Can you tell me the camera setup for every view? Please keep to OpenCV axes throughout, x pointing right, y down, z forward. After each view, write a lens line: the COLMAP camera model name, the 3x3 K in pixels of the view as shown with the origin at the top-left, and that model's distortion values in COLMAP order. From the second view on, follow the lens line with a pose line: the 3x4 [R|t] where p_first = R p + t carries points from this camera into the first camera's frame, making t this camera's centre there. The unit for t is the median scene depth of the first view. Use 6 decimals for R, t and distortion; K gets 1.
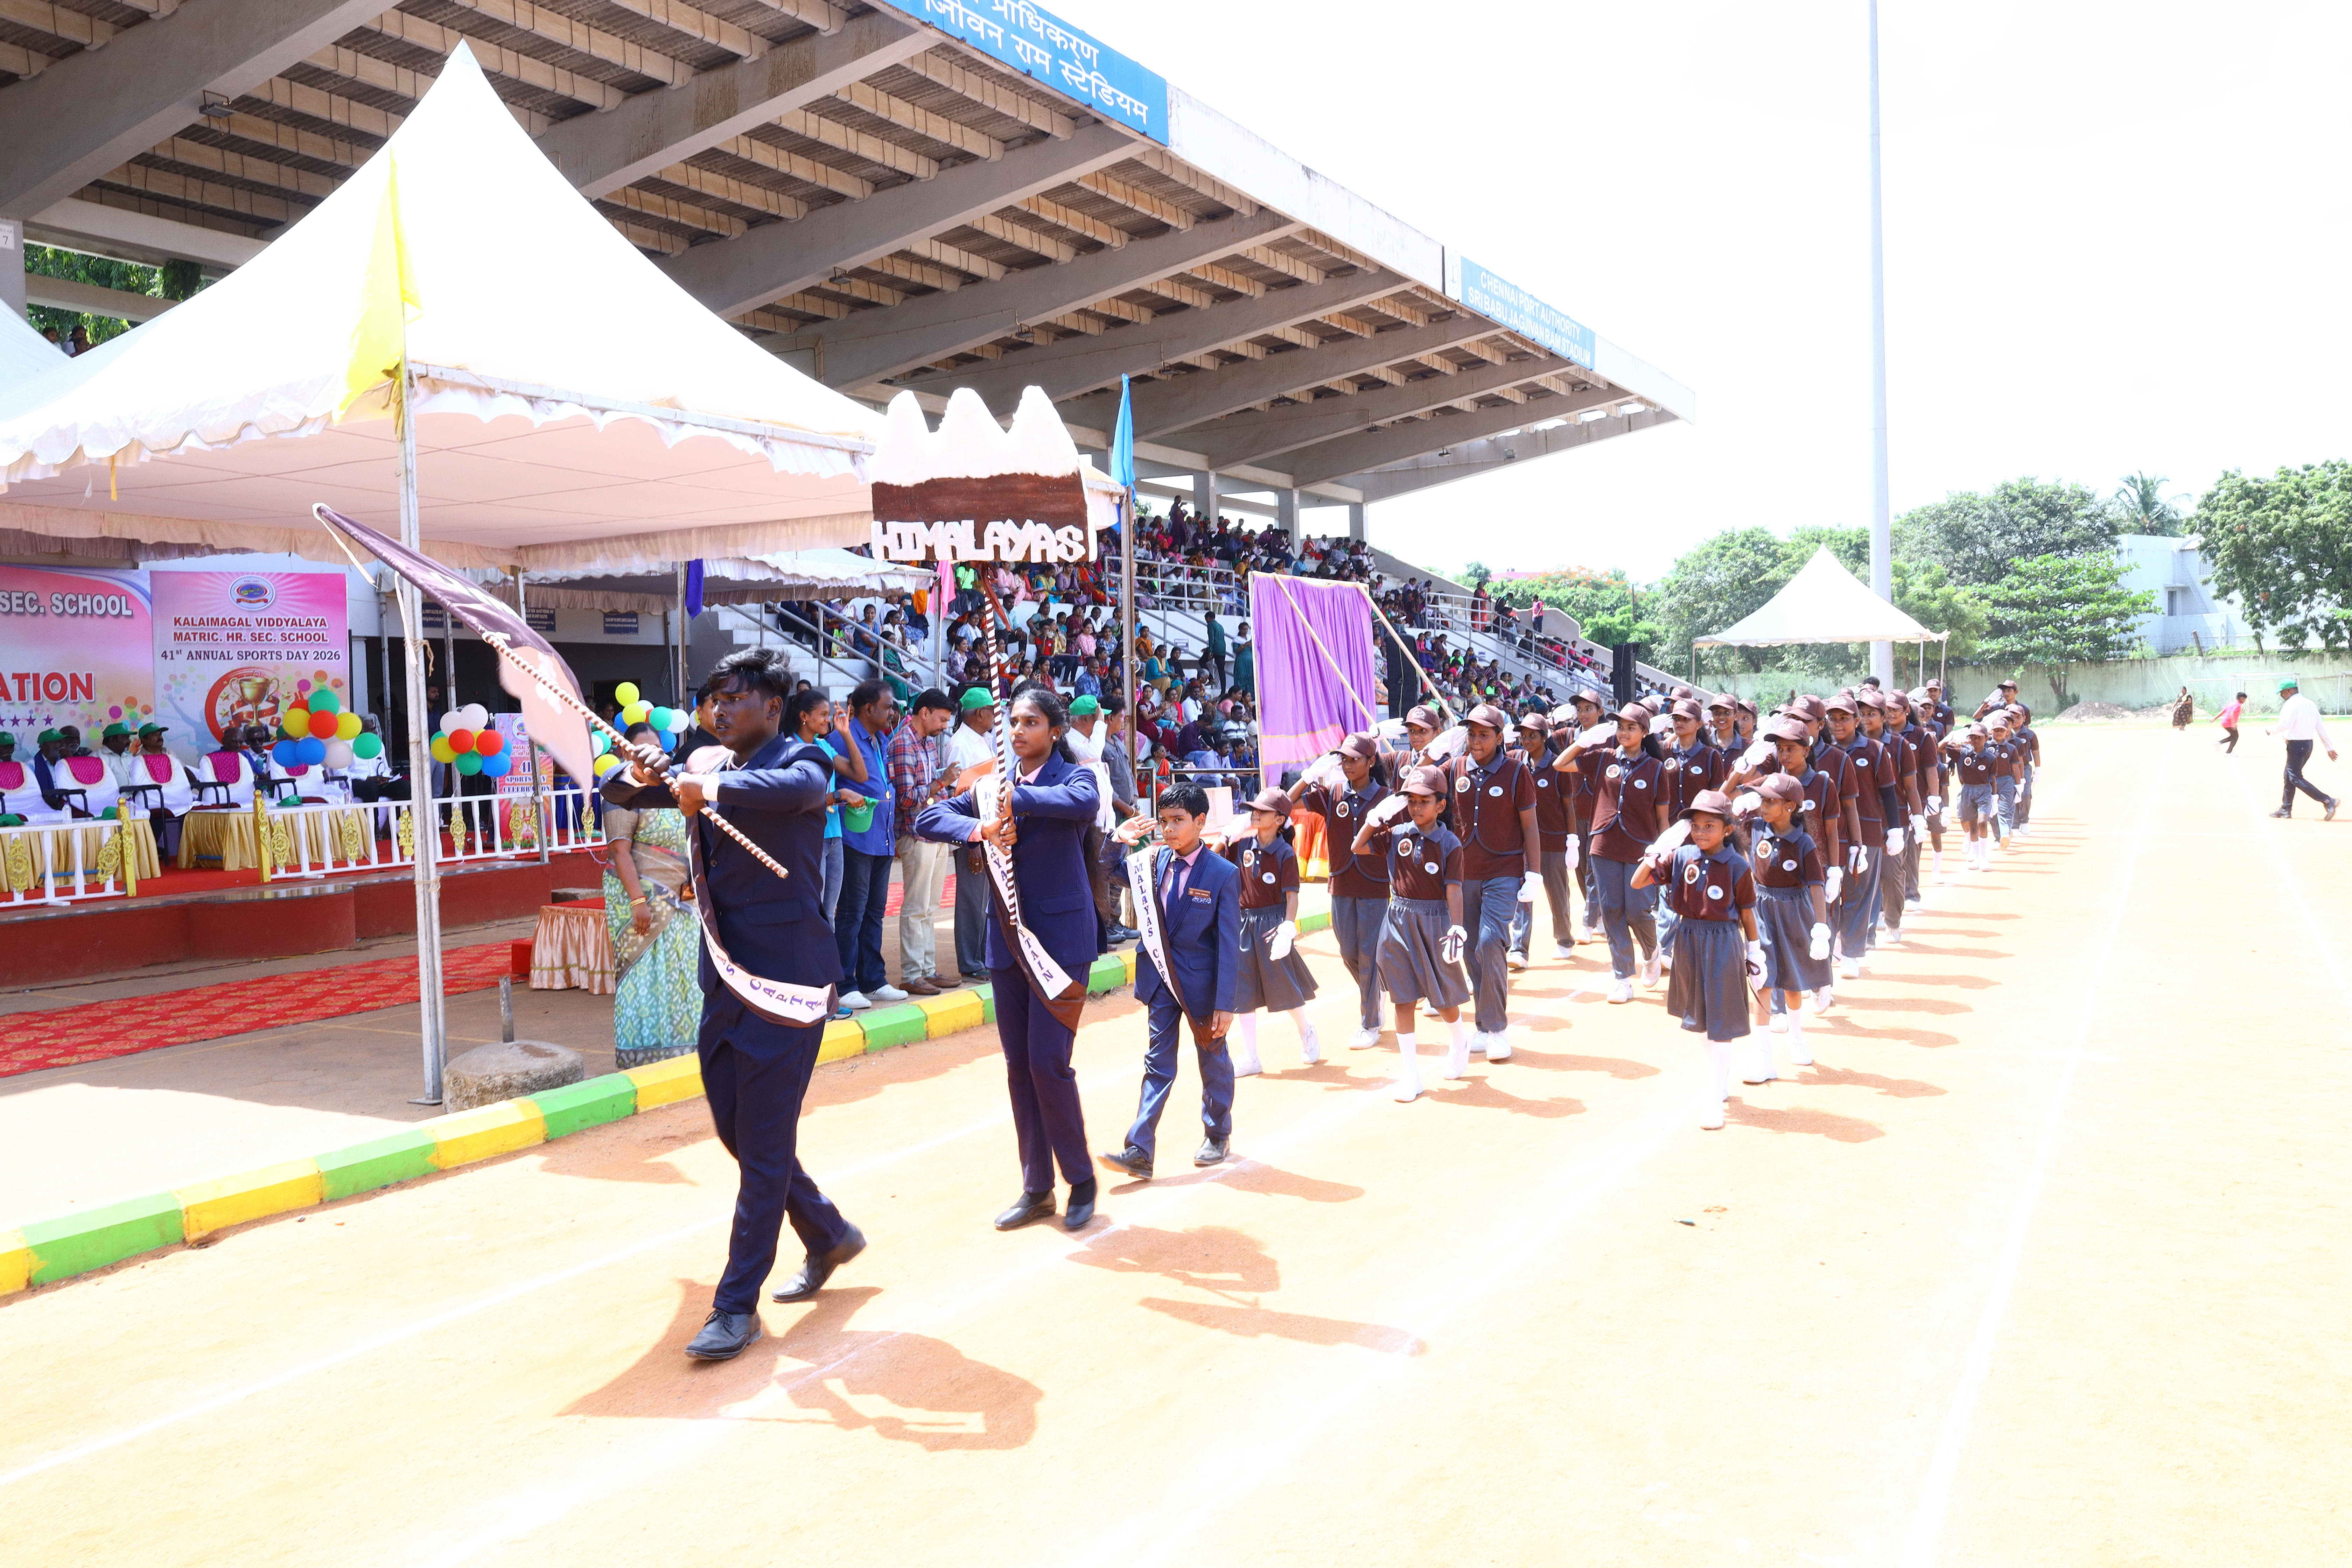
lens RADIAL K [[1835.4, 0, 1200.7], [0, 1835.4, 790.1], [0, 0, 1]] dist [-0.005929, -0.015998]
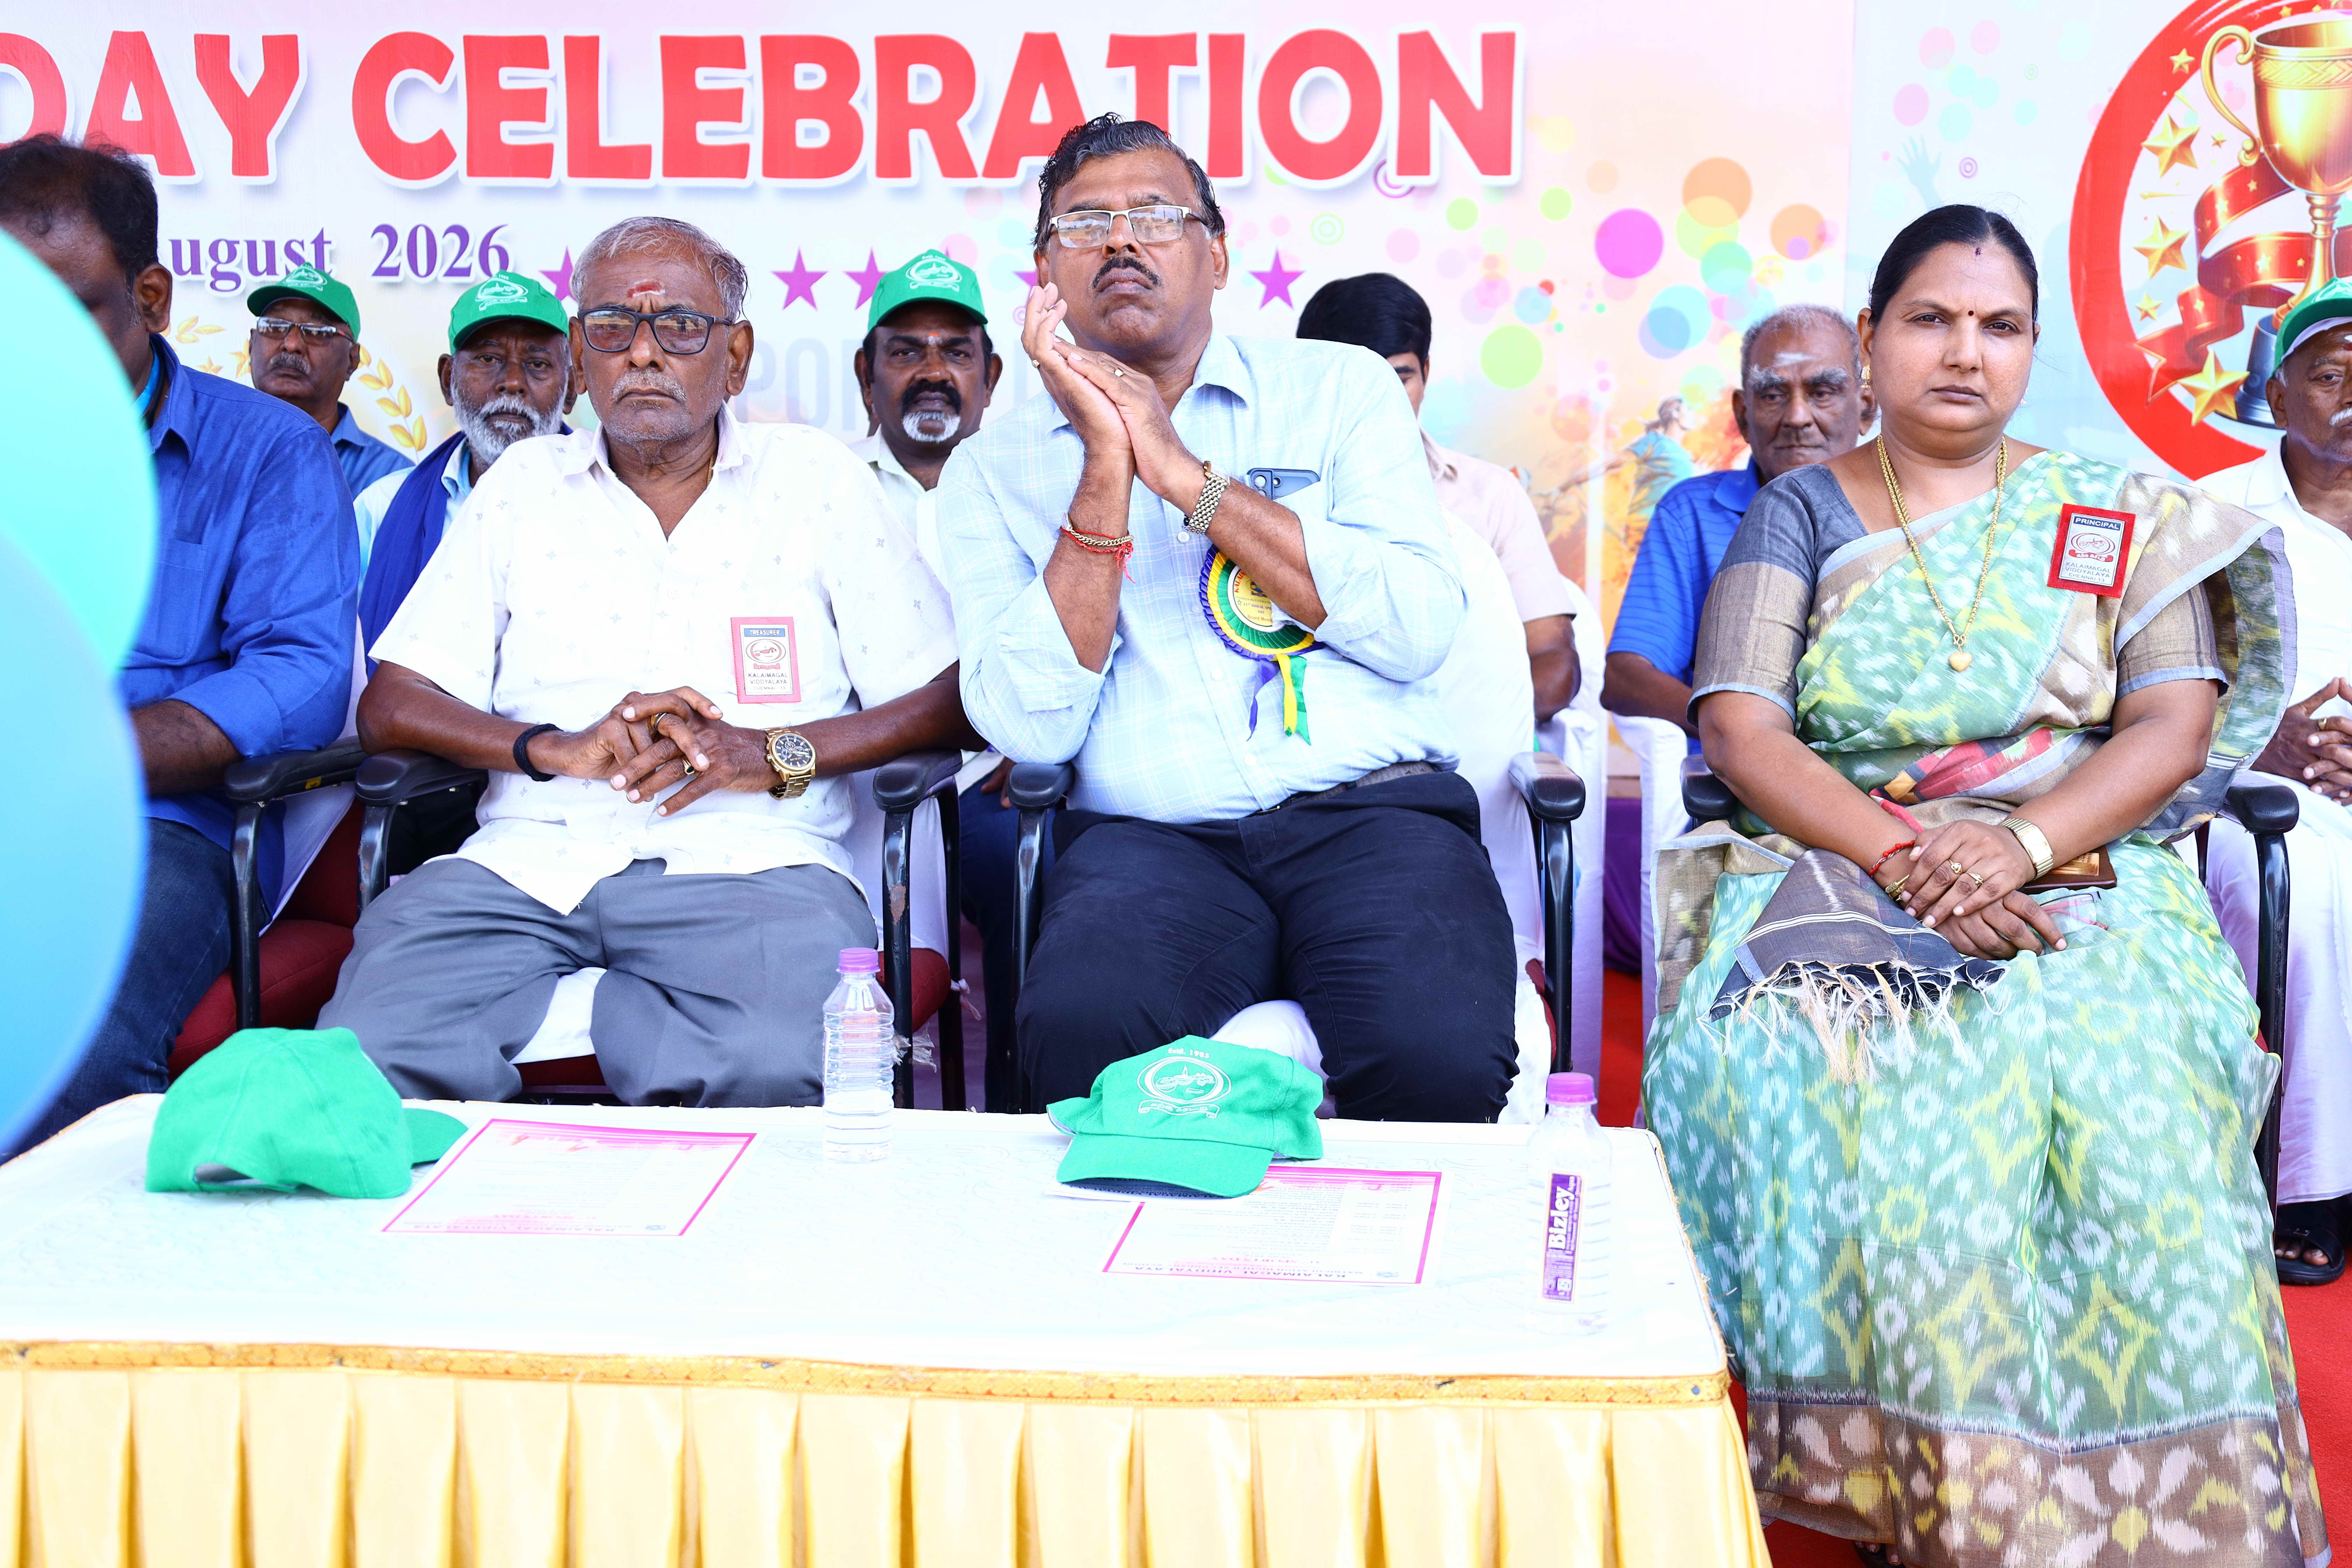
lens RADIAL K [[3154.6, 0, 1176.0], [0, 3154.6, 784.0], [0, 0, 1]] dist [0.018715, 0.045033]
pose [[0.432059, 0.130464, -0.892359, -0.184027], [-0.052675, 0.991442, 0.119446, -0.013845], [0.900306, -0.004603, 0.435233, 0.473360]]
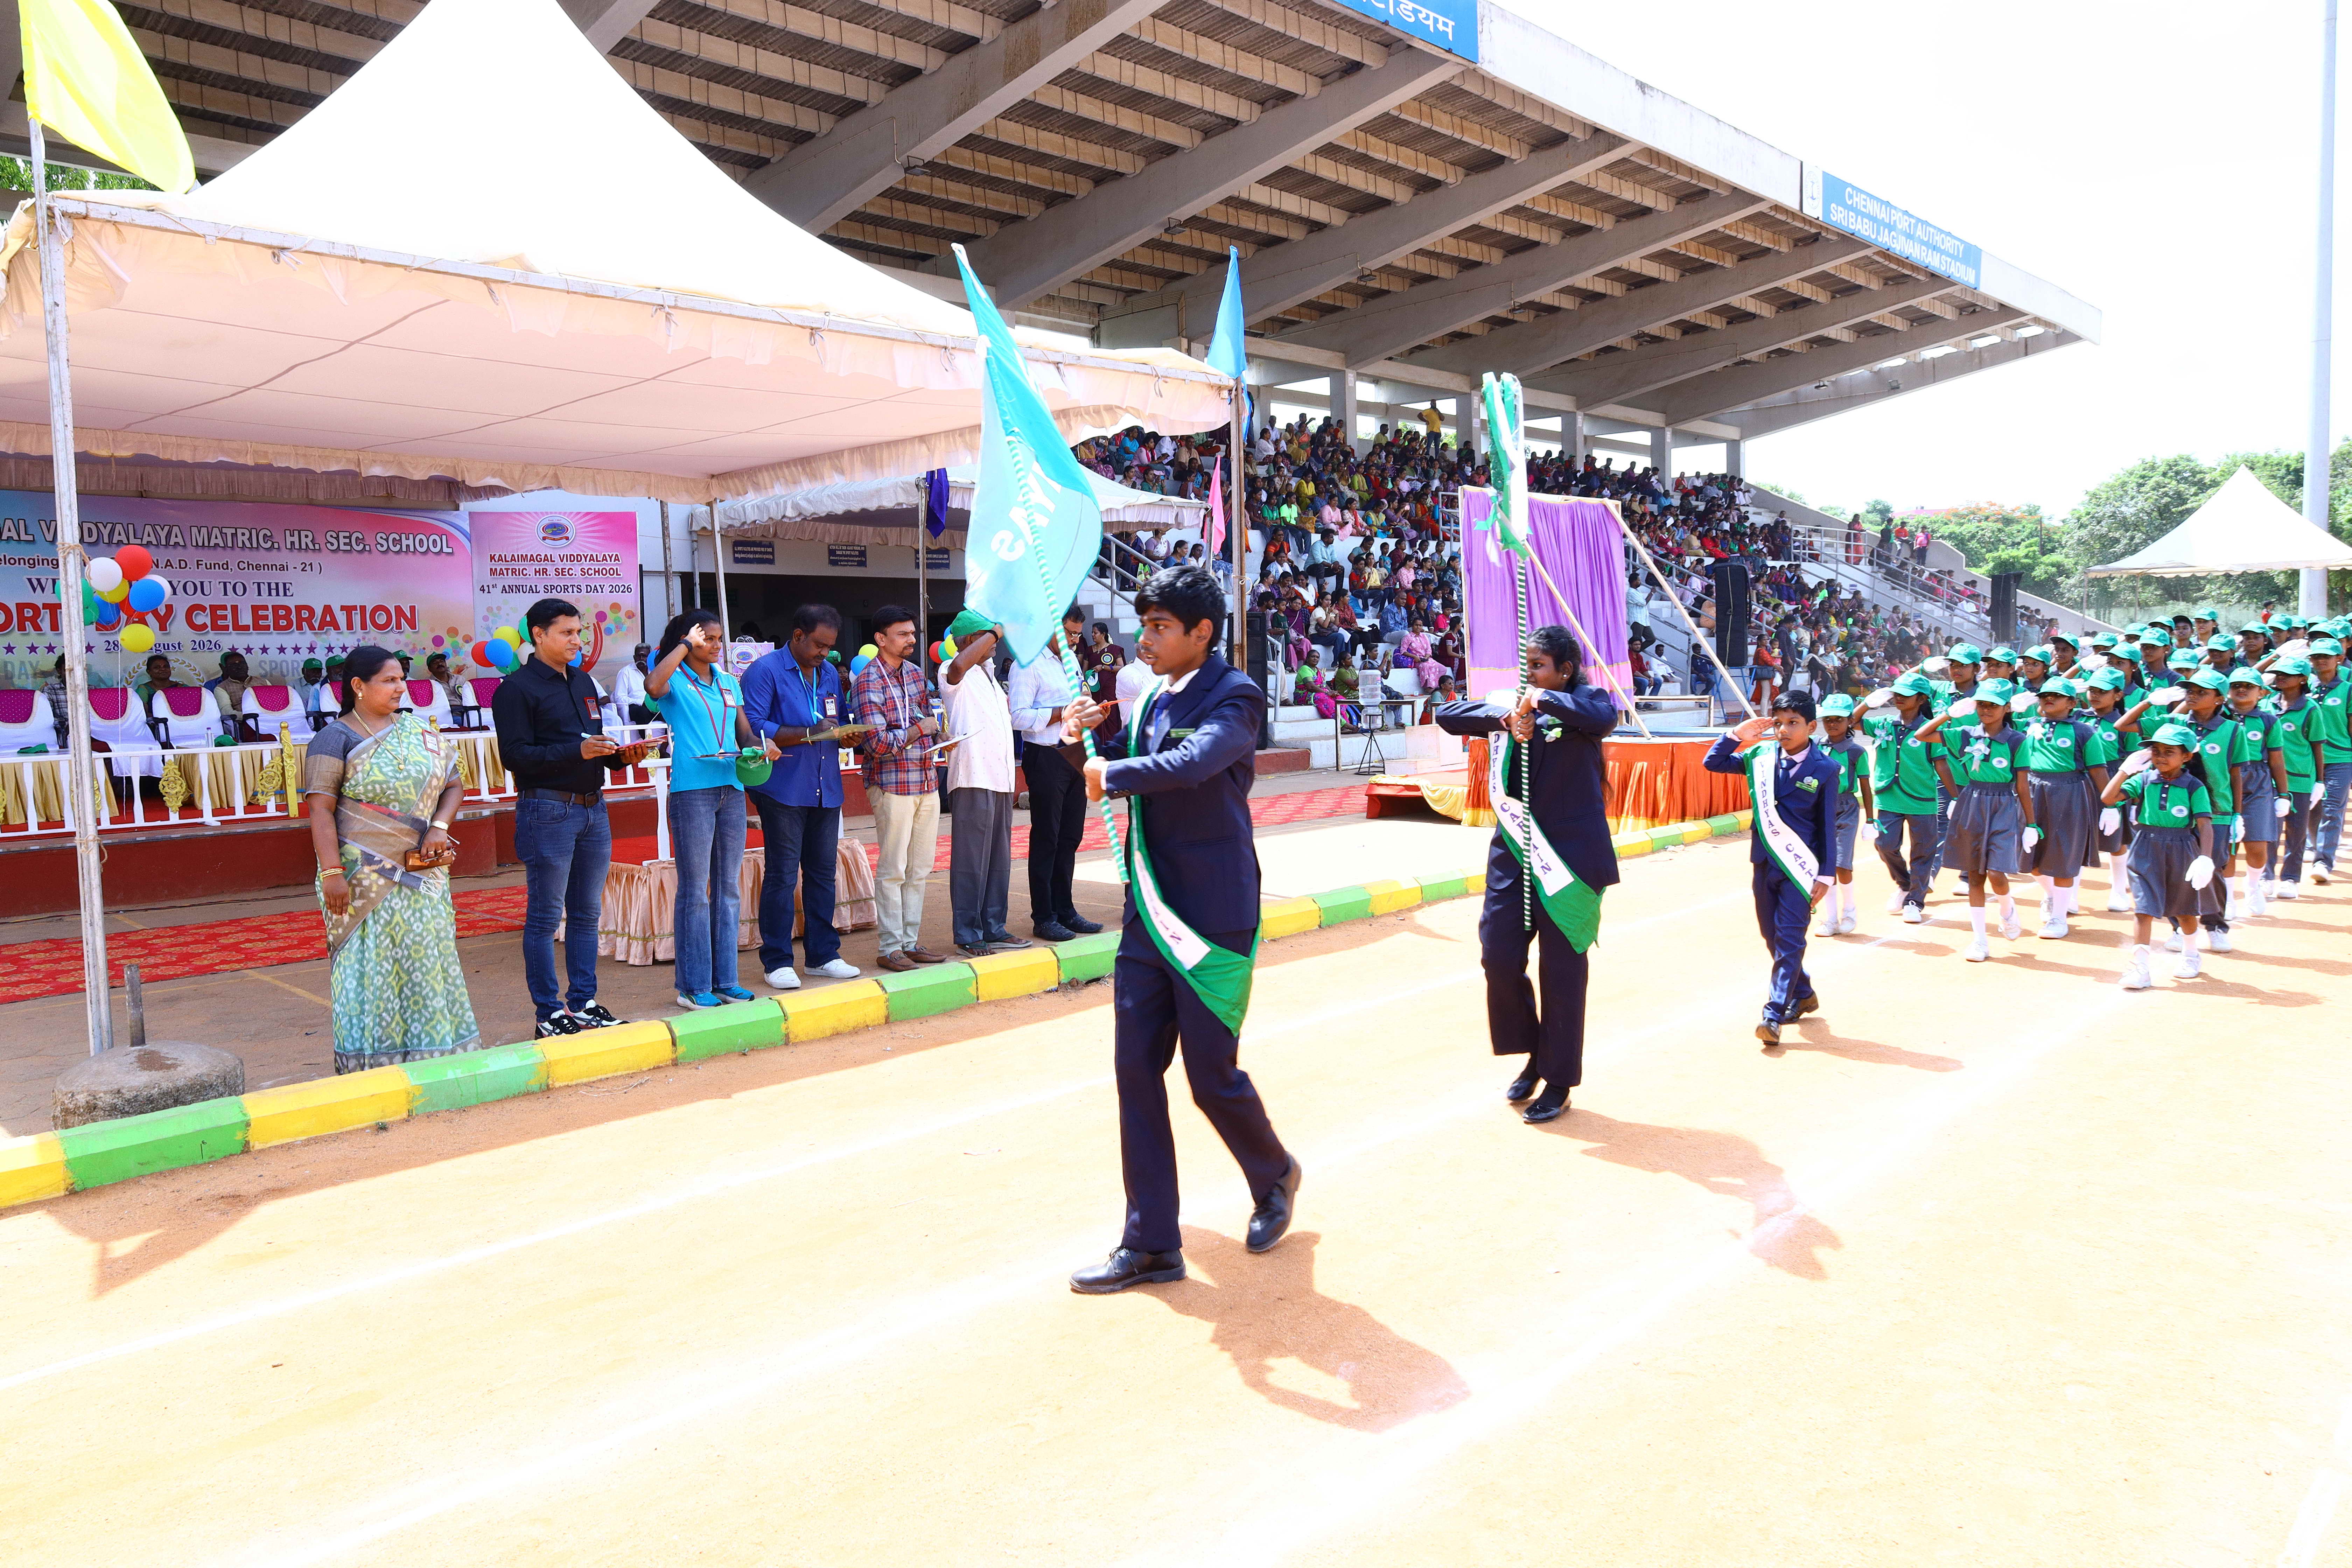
lens RADIAL K [[1600.9, 0, 1194.5], [0, 1600.9, 791.9], [0, 0, 1]] dist [0.002905, -0.008738]
pose [[0.966448, 0.024239, -0.255715, 0.056485], [-0.011726, 0.998663, 0.050345, -0.003336], [0.256594, -0.045658, 0.965440, 0.103823]]
